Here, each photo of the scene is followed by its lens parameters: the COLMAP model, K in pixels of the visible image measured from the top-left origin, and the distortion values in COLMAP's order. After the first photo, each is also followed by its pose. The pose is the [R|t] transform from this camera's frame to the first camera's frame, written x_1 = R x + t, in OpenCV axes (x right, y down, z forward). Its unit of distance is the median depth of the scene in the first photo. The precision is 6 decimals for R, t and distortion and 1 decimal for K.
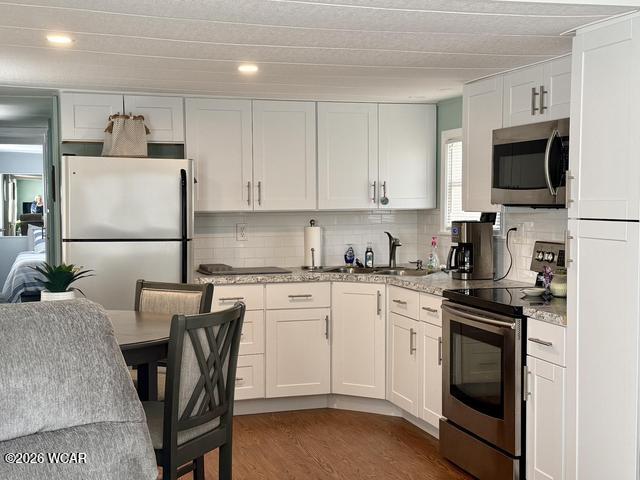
lens RADIAL K [[855.9, 0, 319.2], [0, 855.9, 240.0], [0, 0, 1]] dist [0.109997, 0.000000]
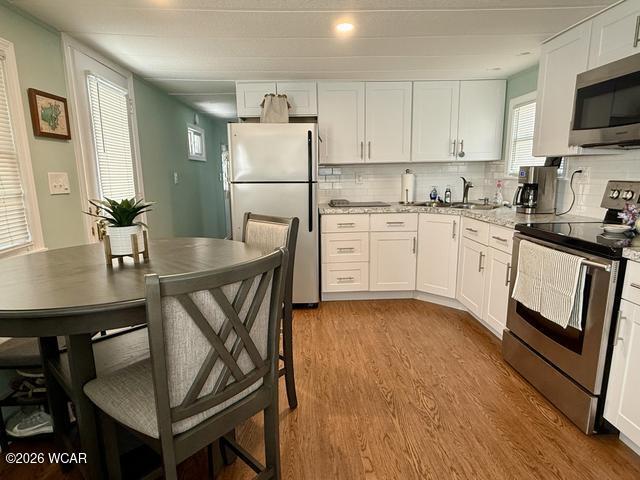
lens RADIAL K [[372.1, 0, 319.5], [0, 372.1, 243.0], [0, 0, 1]] dist [-0.005521, 0.003835]
pose [[0.964762, 0.037438, -0.260449, 0.019444], [0.000302, 0.989668, 0.143378, 0.010919], [0.263125, -0.138404, 0.954782, 0.400568]]
